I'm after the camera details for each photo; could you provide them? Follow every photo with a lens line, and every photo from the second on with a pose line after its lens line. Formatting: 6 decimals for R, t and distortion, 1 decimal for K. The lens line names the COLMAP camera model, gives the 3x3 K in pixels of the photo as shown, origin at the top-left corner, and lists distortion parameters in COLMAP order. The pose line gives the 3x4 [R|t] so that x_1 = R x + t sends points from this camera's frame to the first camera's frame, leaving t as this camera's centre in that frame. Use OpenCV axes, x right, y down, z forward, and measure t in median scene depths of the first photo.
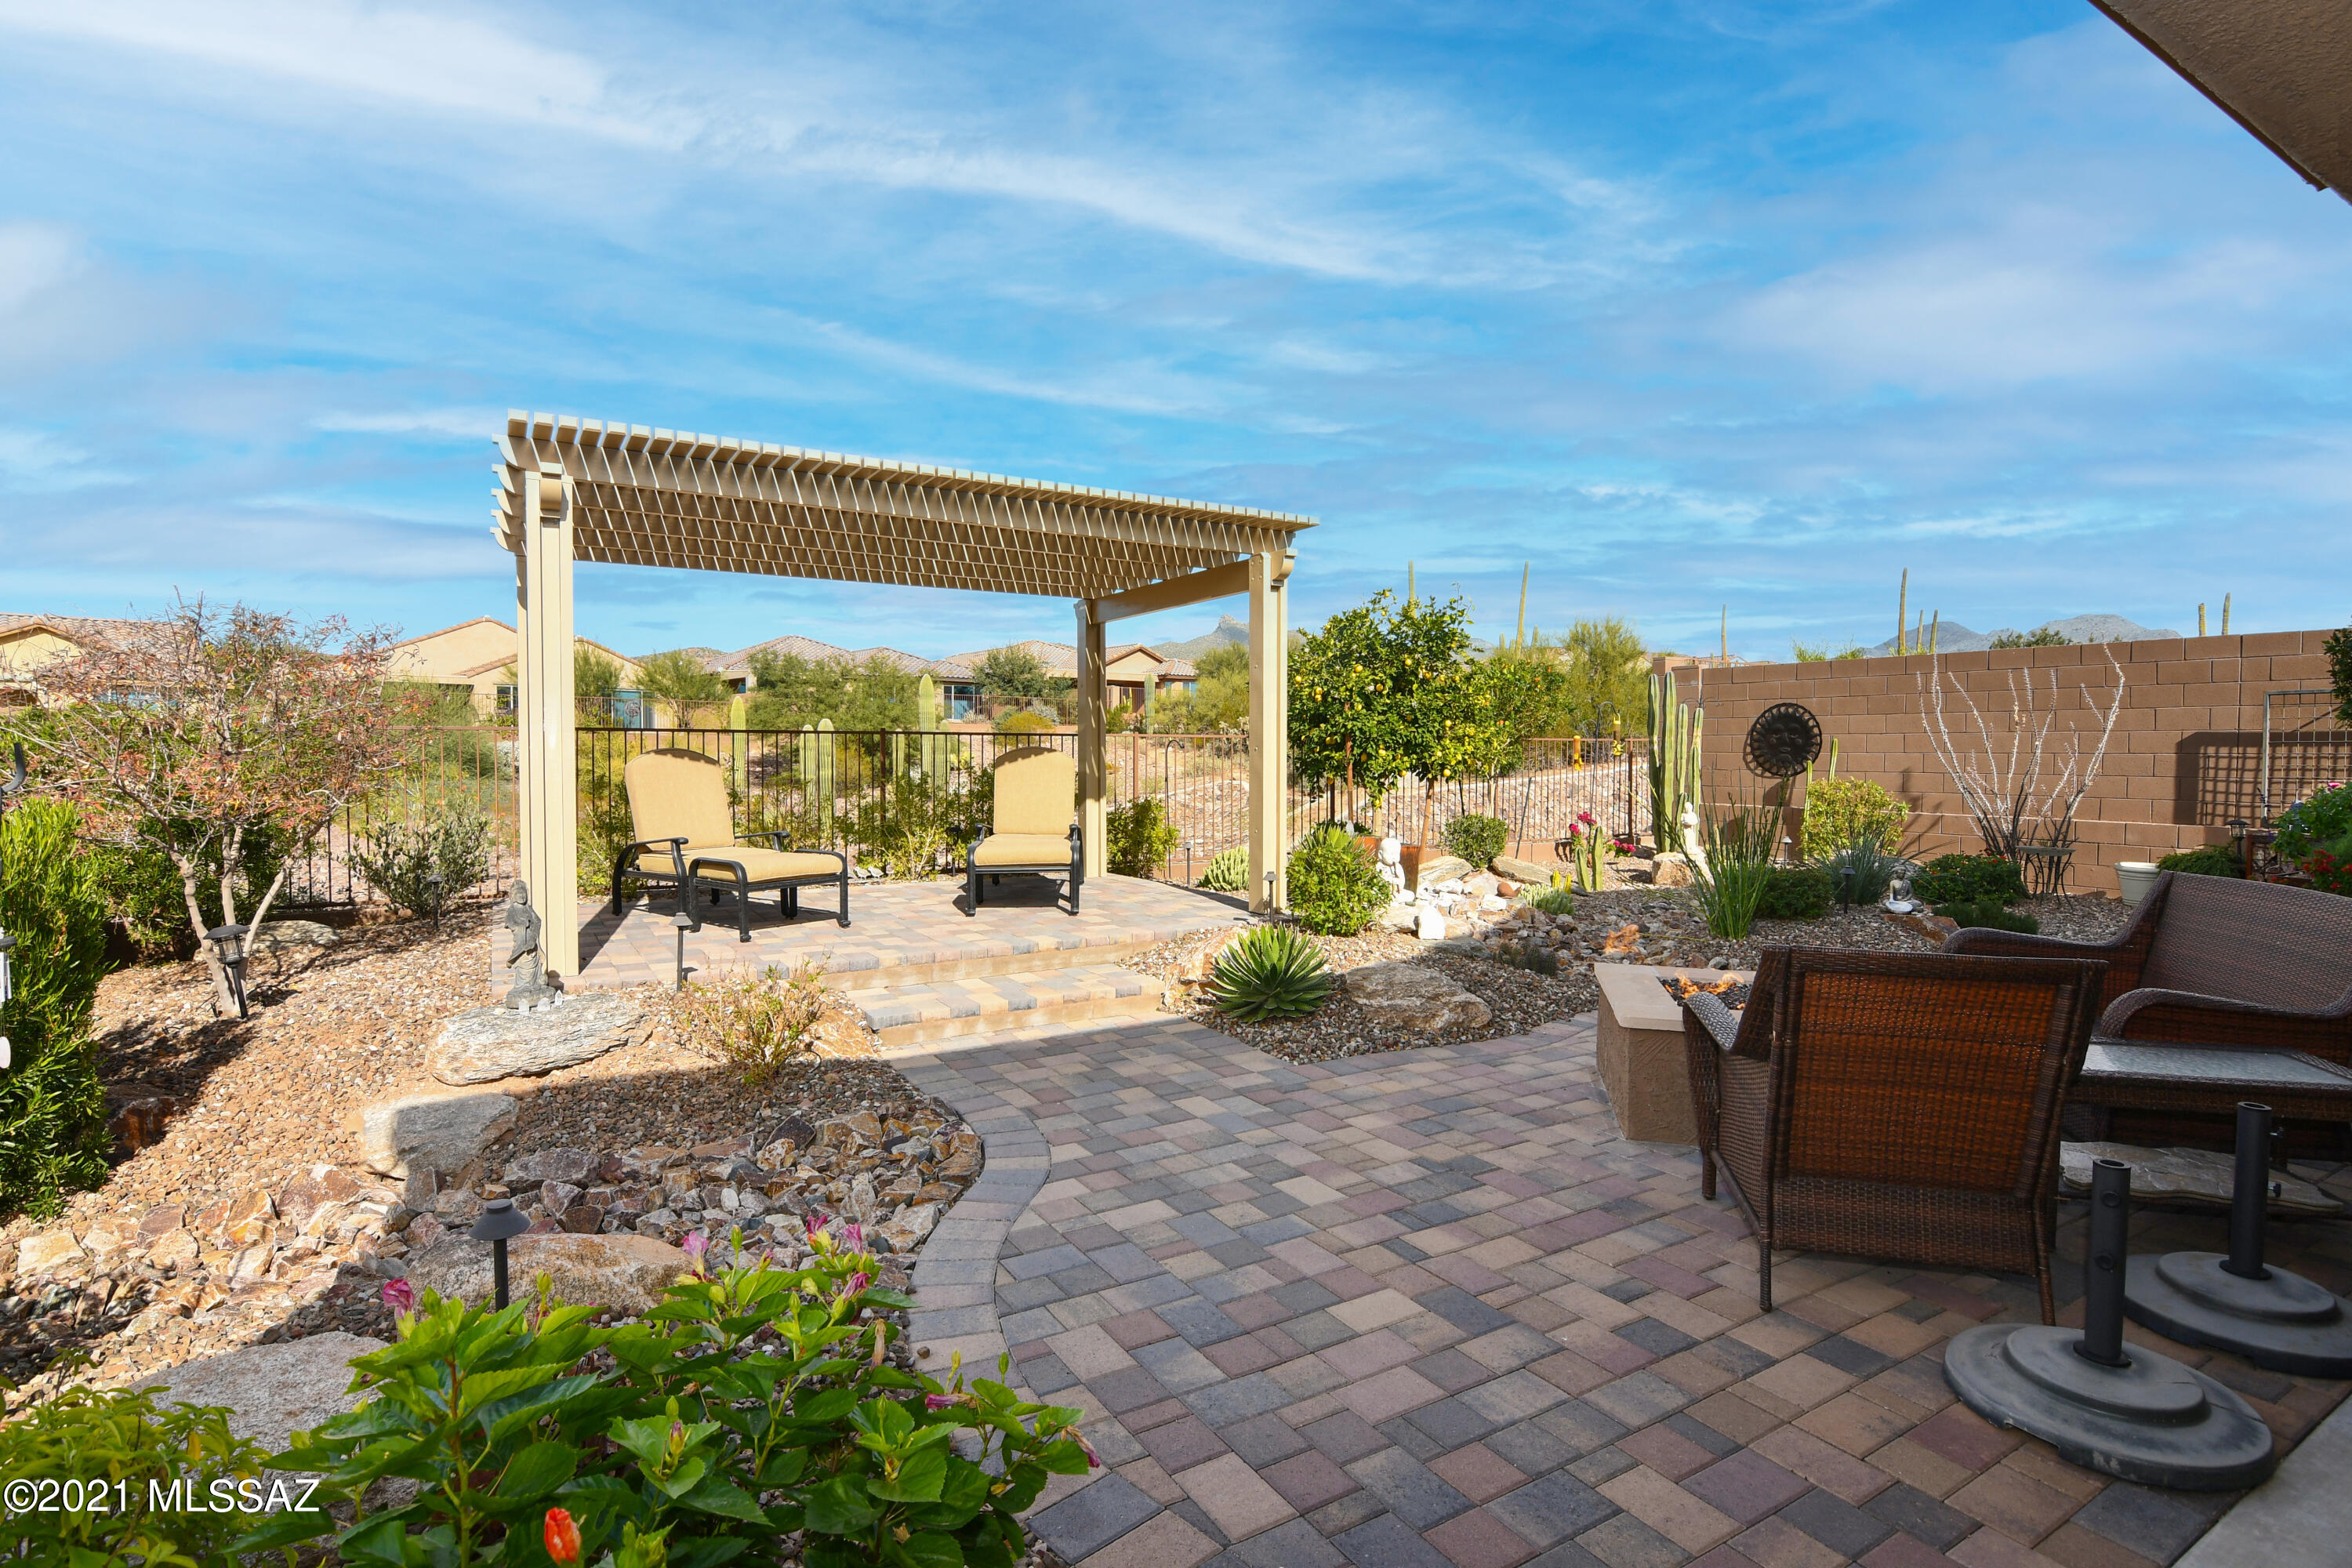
lens RADIAL K [[1144.5, 0, 1168.7], [0, 1144.5, 784.4], [0, 0, 1]] dist [-0.006193, -0.009667]
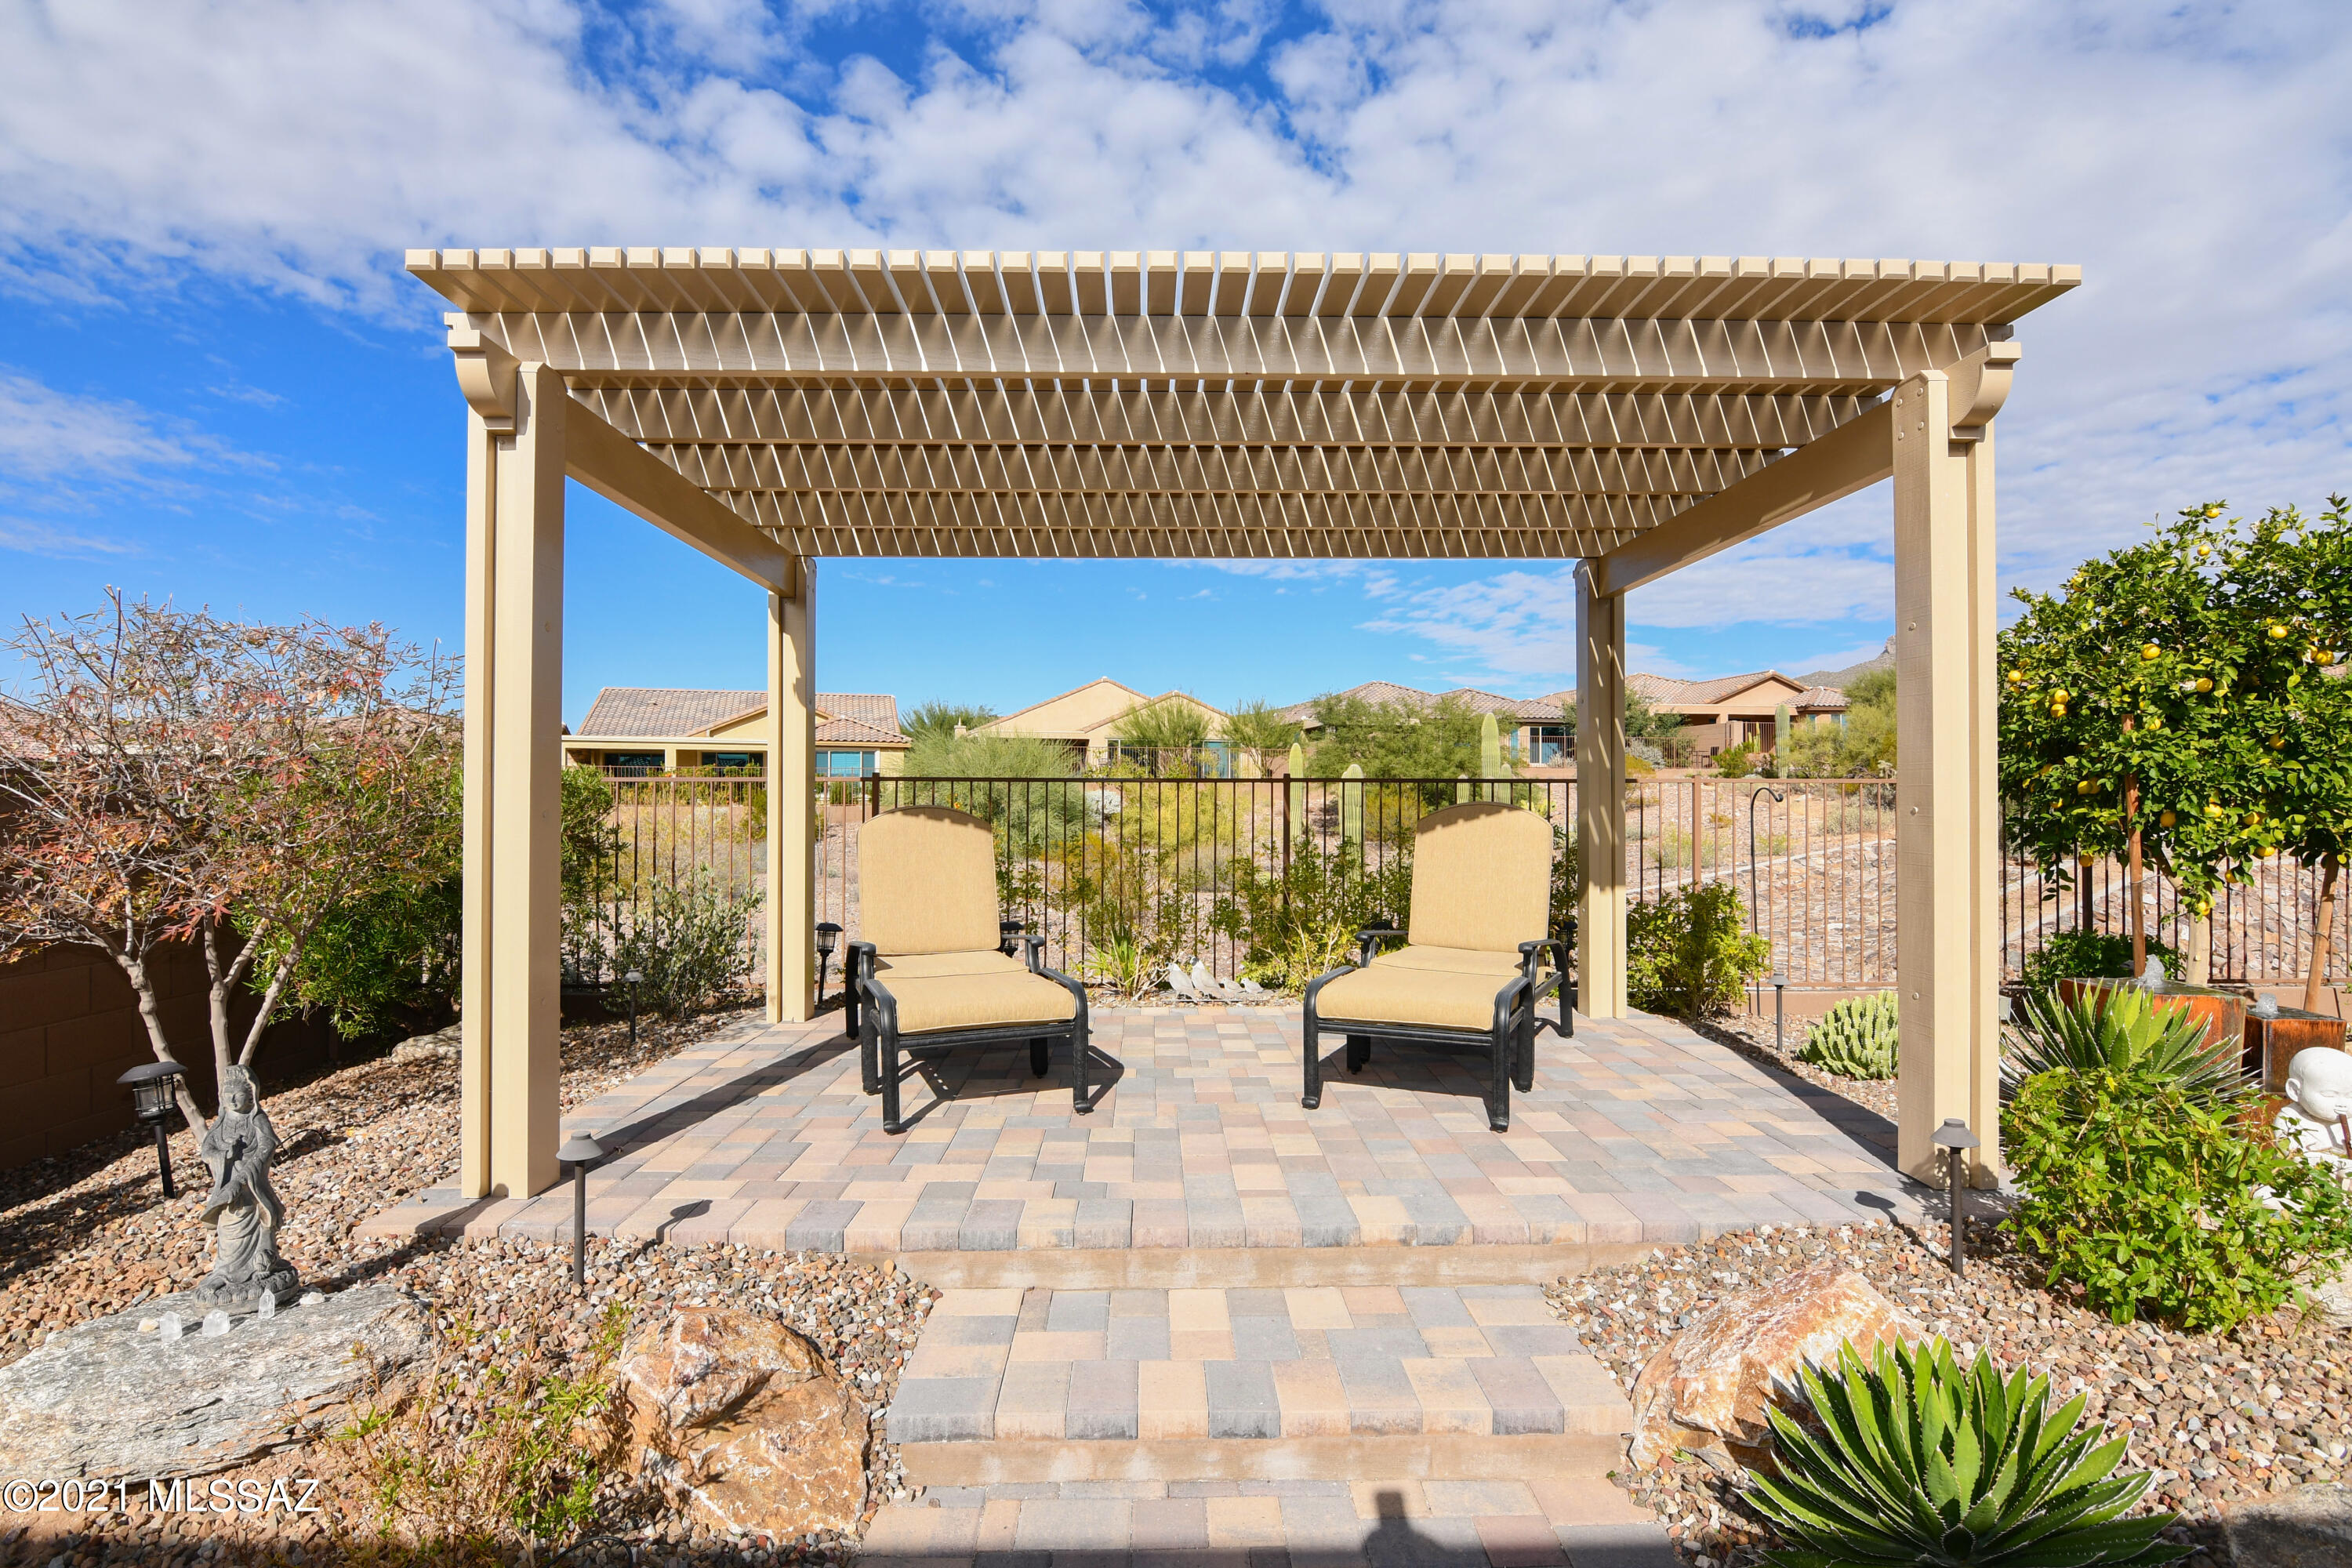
lens RADIAL K [[1144.5, 0, 1167.3], [0, 1144.5, 786.8], [0, 0, 1]] dist [-0.006193, -0.009667]
pose [[0.868100, -0.005328, -0.496361, 0.032917], [-0.013698, 0.999305, -0.034682, -0.015602], [0.496201, 0.036907, 0.867423, 0.351955]]
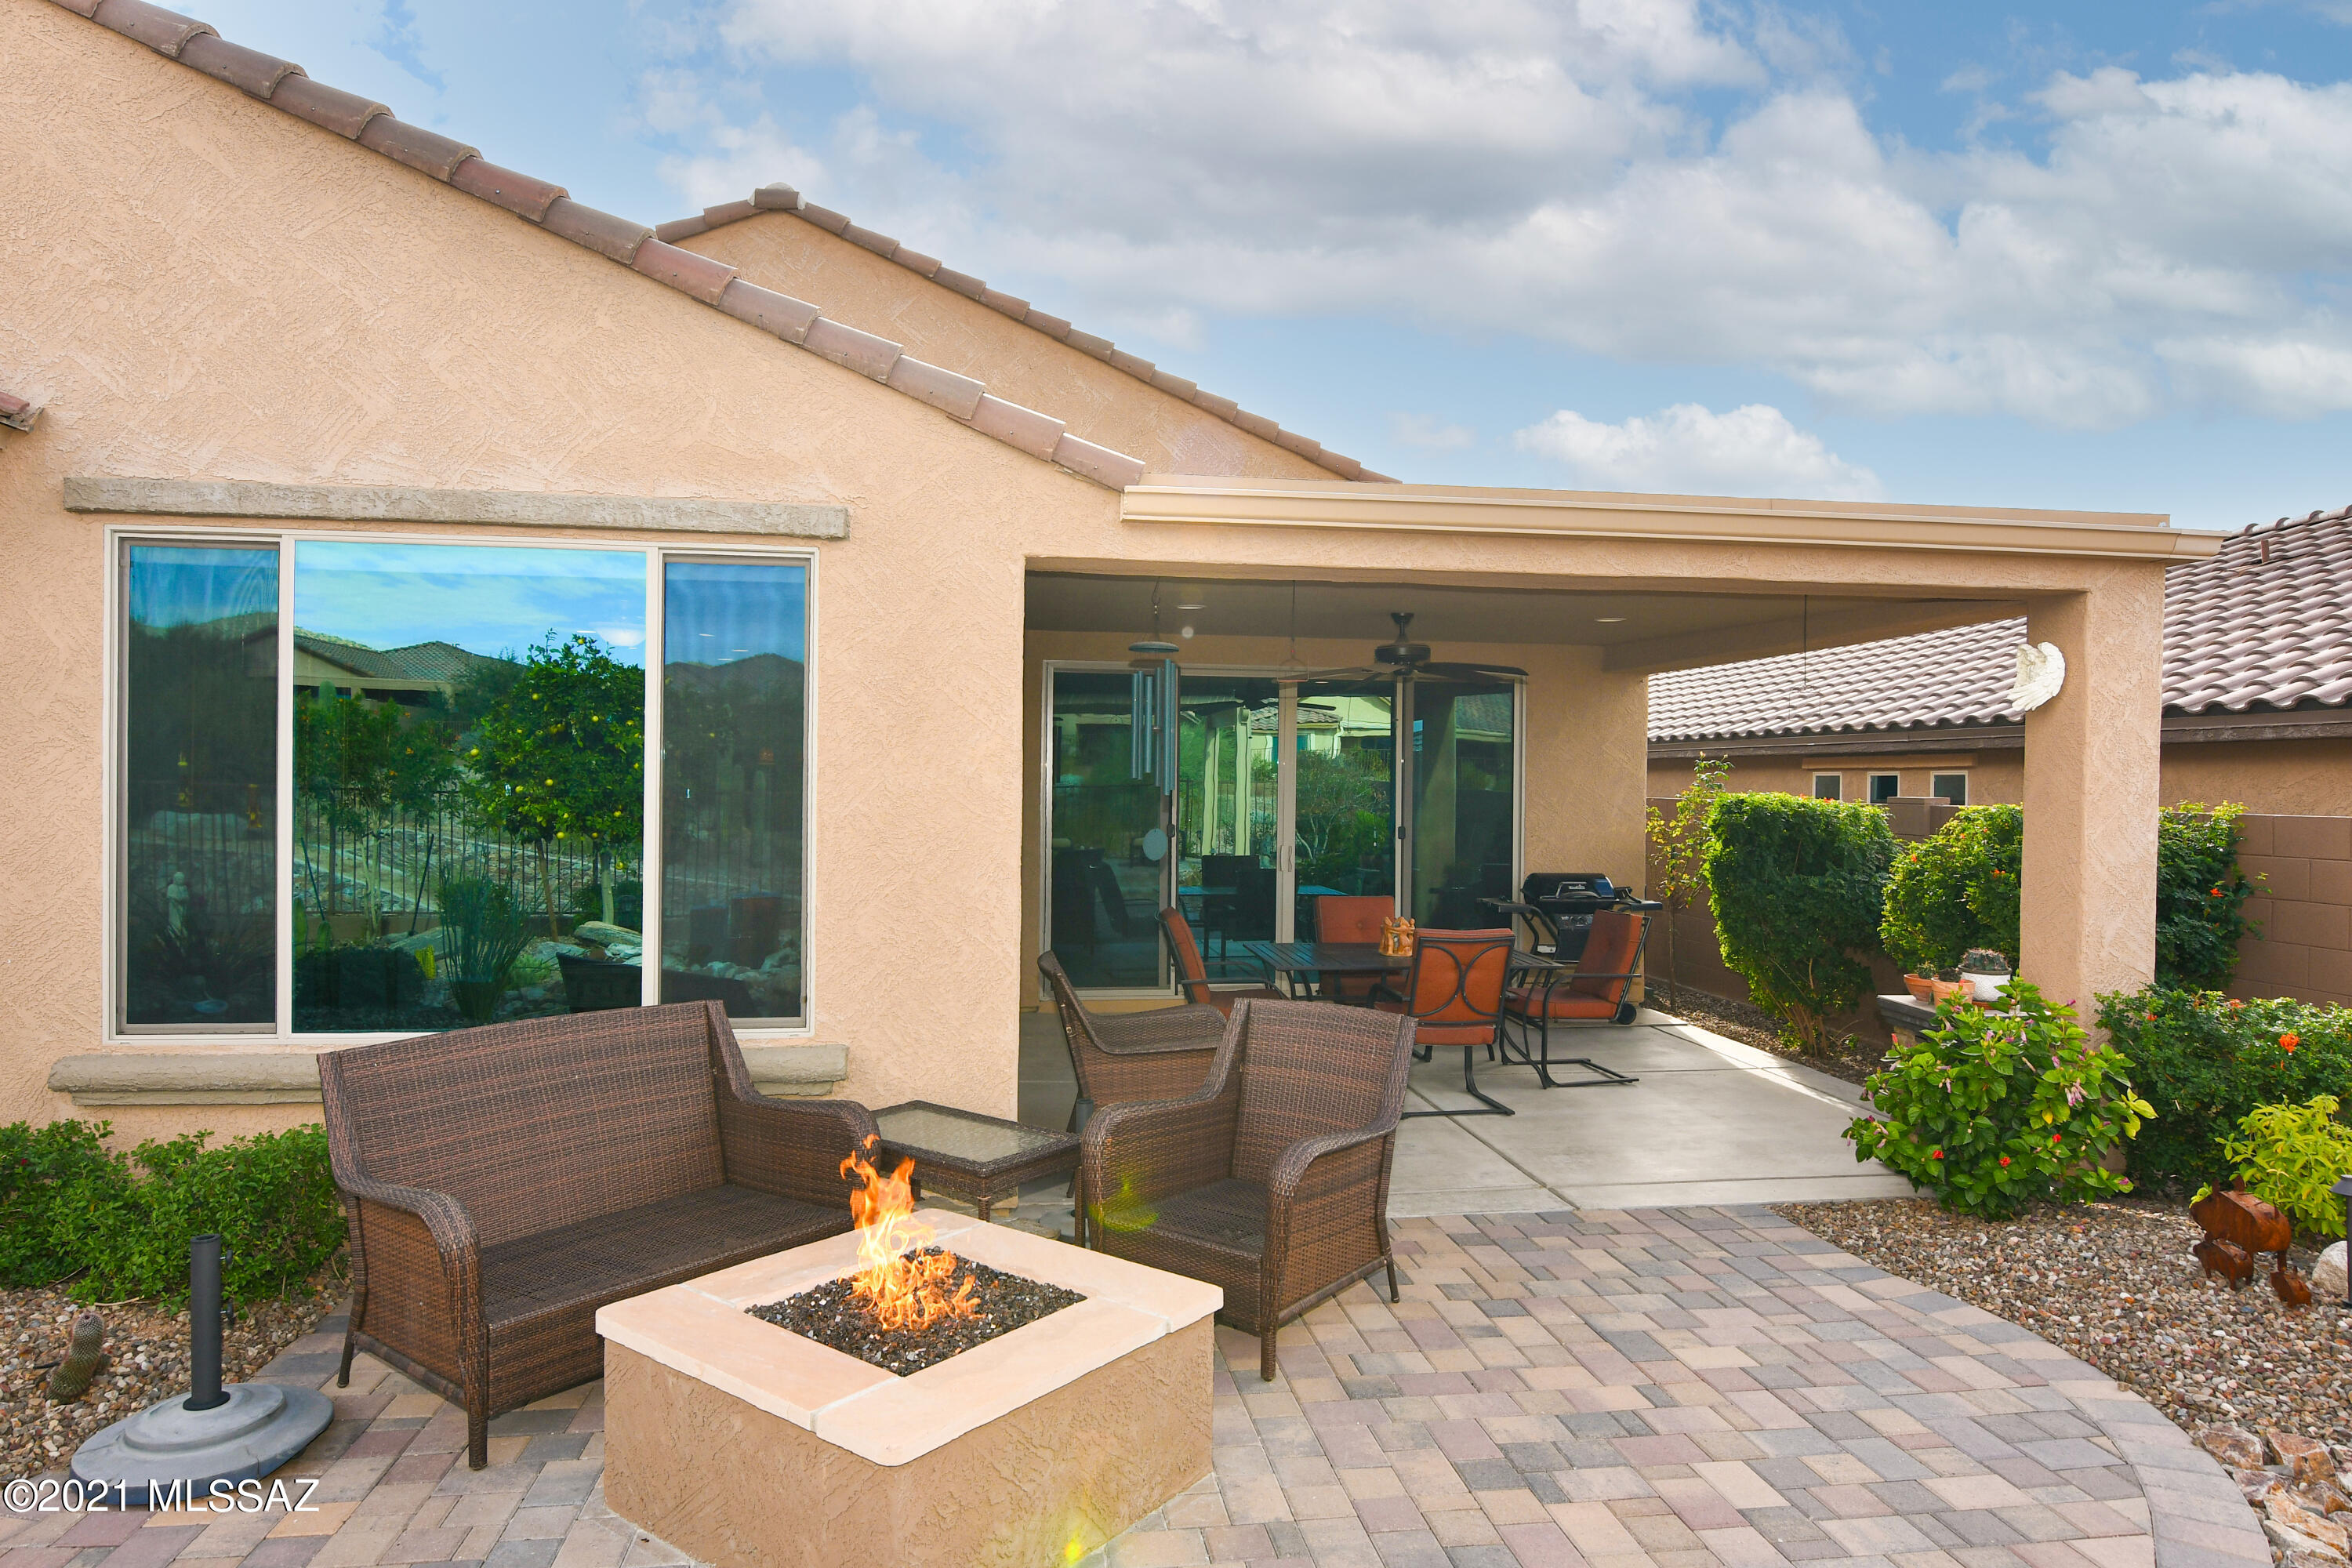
lens RADIAL K [[1375.4, 0, 1166.5], [0, 1375.4, 793.2], [0, 0, 1]] dist [-0.001451, -0.007716]
pose [[-0.921758, -0.017023, 0.387391, 0.047377], [-0.002840, 0.999306, 0.037153, -0.052253], [-0.387754, 0.033146, -0.921167, 0.734173]]
